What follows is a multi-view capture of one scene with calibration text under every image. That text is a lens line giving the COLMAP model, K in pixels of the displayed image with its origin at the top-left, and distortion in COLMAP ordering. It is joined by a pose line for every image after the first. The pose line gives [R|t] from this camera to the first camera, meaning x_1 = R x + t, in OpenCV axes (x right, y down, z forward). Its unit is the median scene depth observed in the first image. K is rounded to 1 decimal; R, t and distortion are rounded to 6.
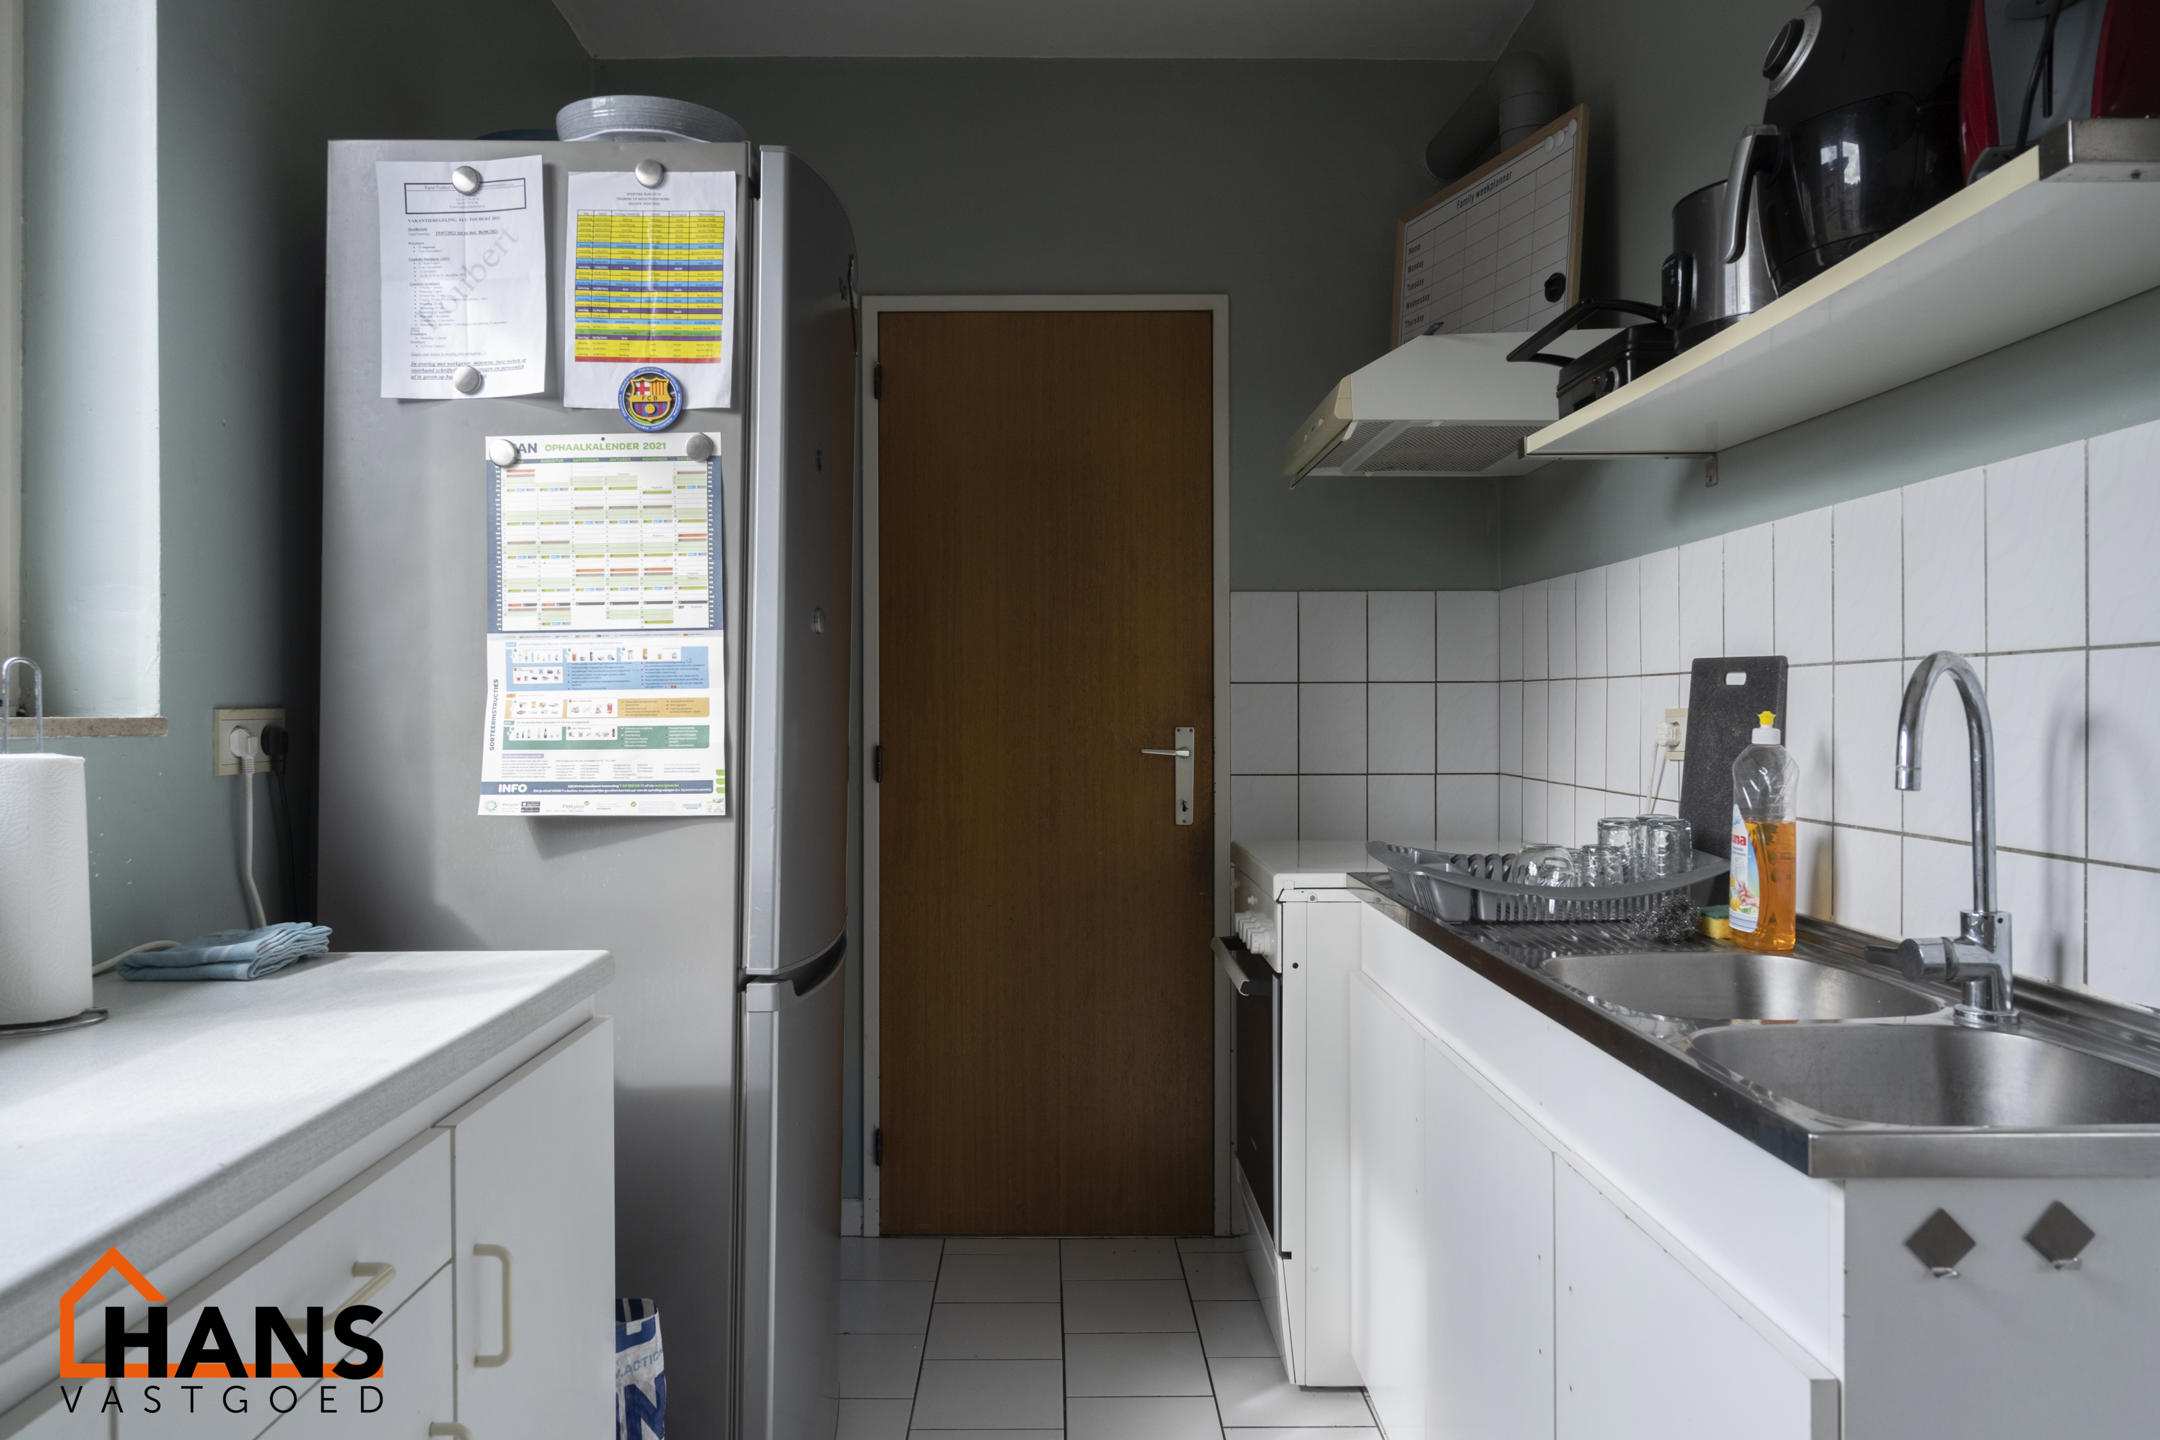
lens RADIAL K [[1458.8, 0, 1077.2], [0, 1458.8, 714.6], [0, 0, 1]] dist [-0.005353, 0.000736]
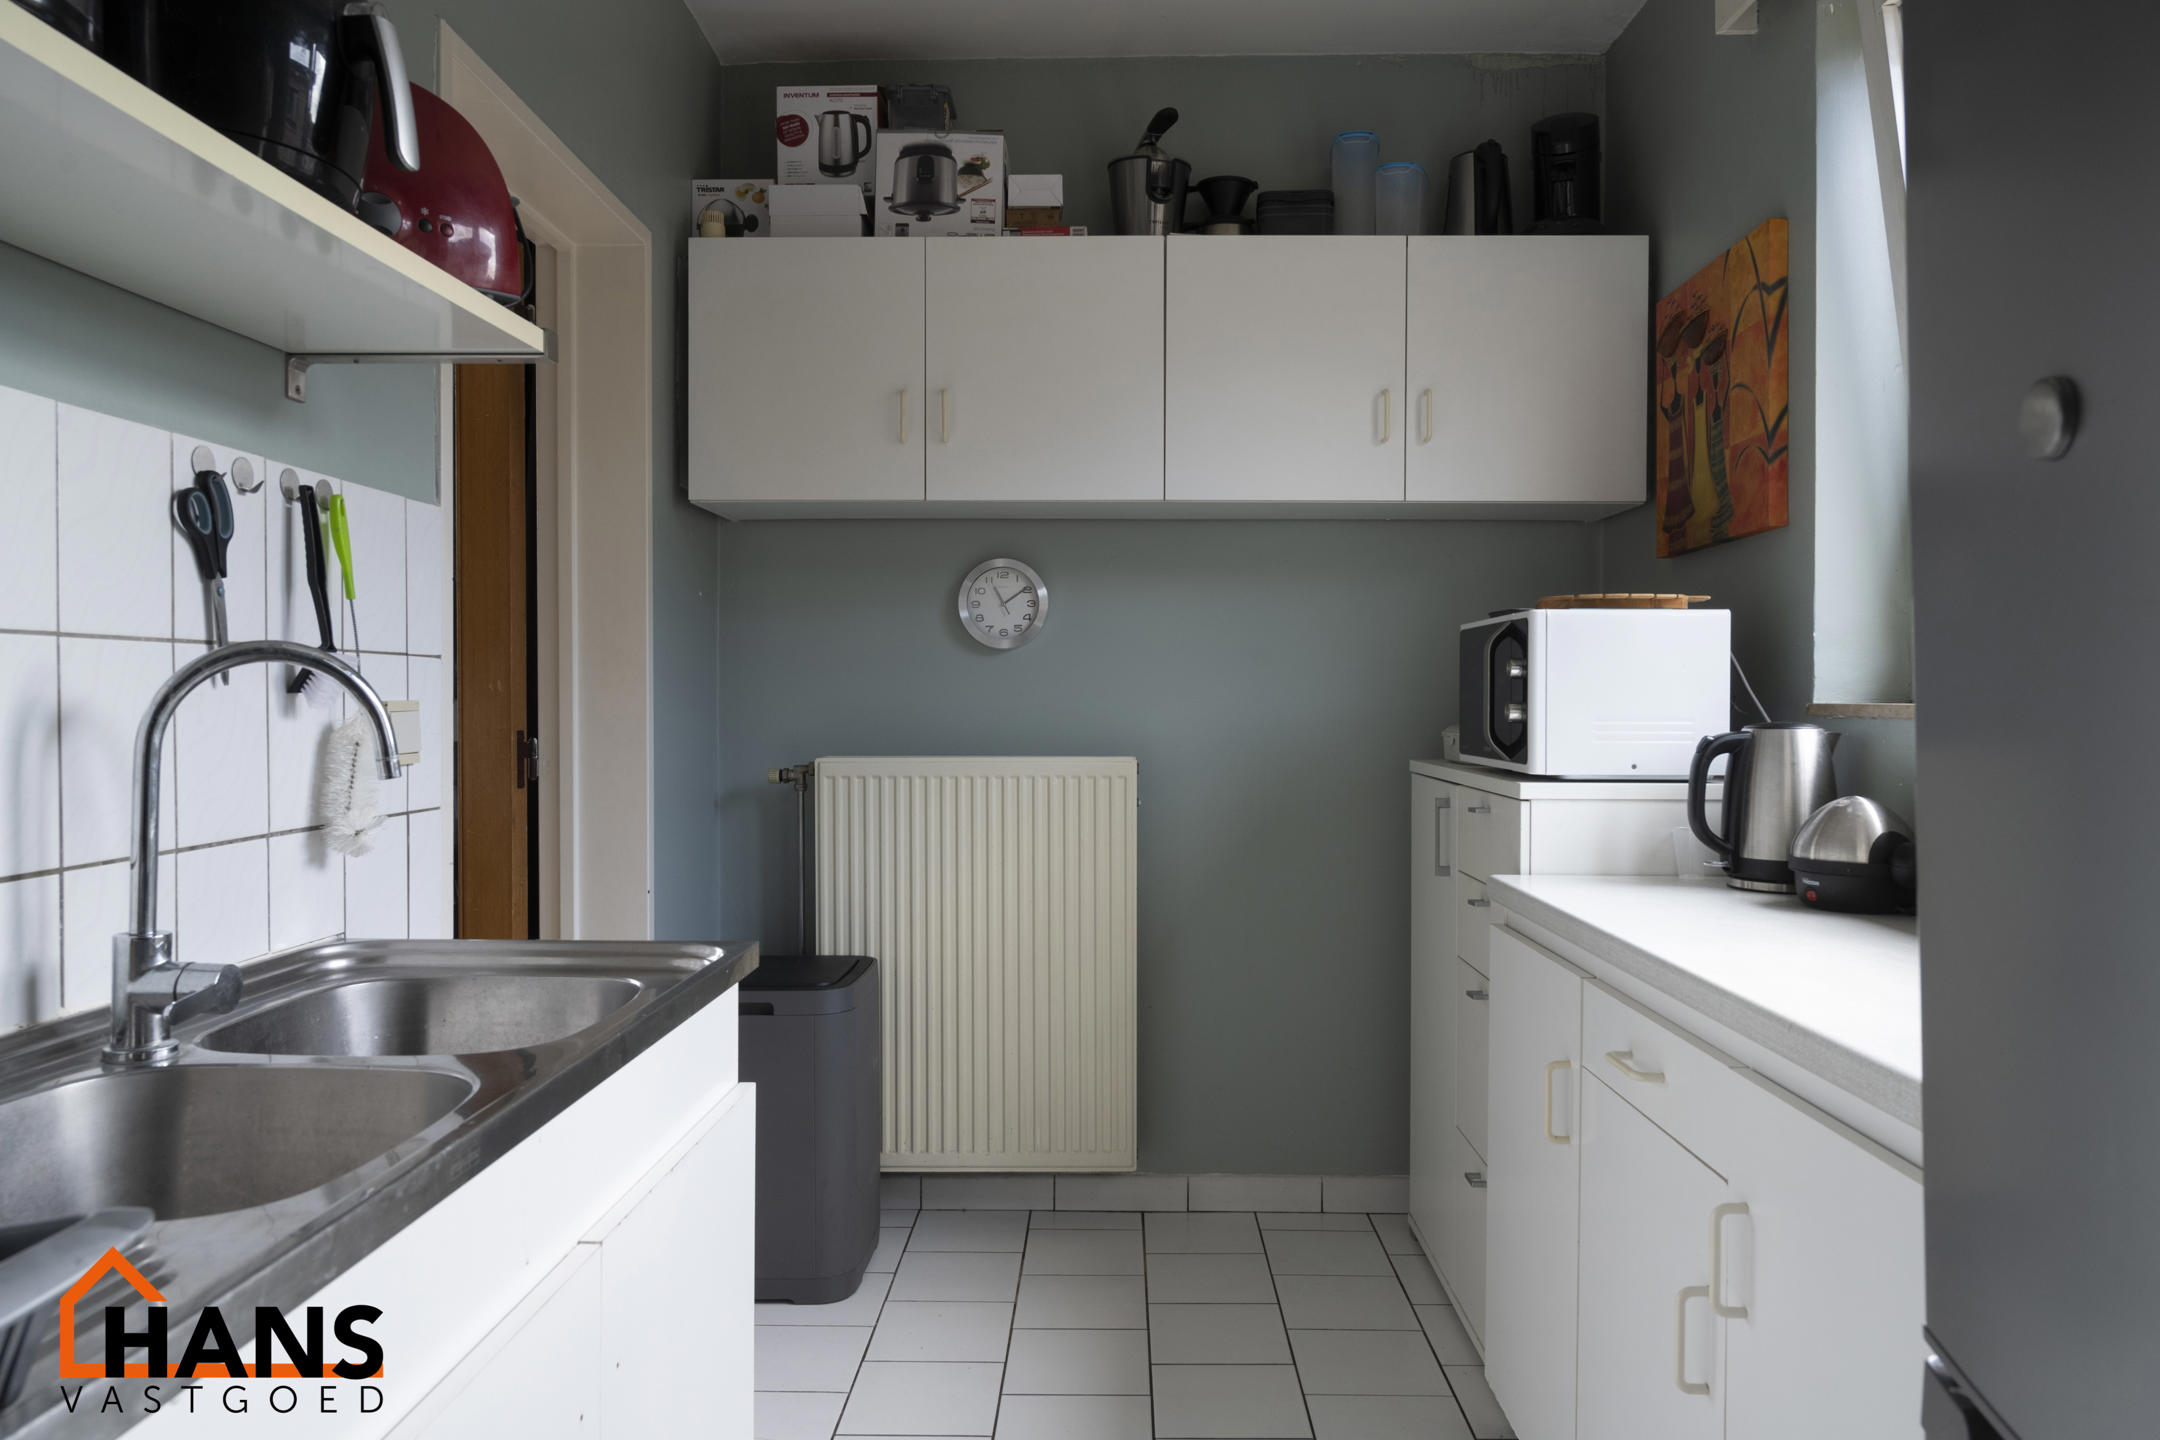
lens RADIAL K [[1458.8, 0, 1082.5], [0, 1458.8, 710.7], [0, 0, 1]] dist [-0.005353, 0.000736]
pose [[-0.998378, -0.001915, 0.056896, 0.008194], [-0.001342, 0.999948, 0.010103, -0.008562], [-0.056913, 0.010010, -0.998329, 1.858922]]
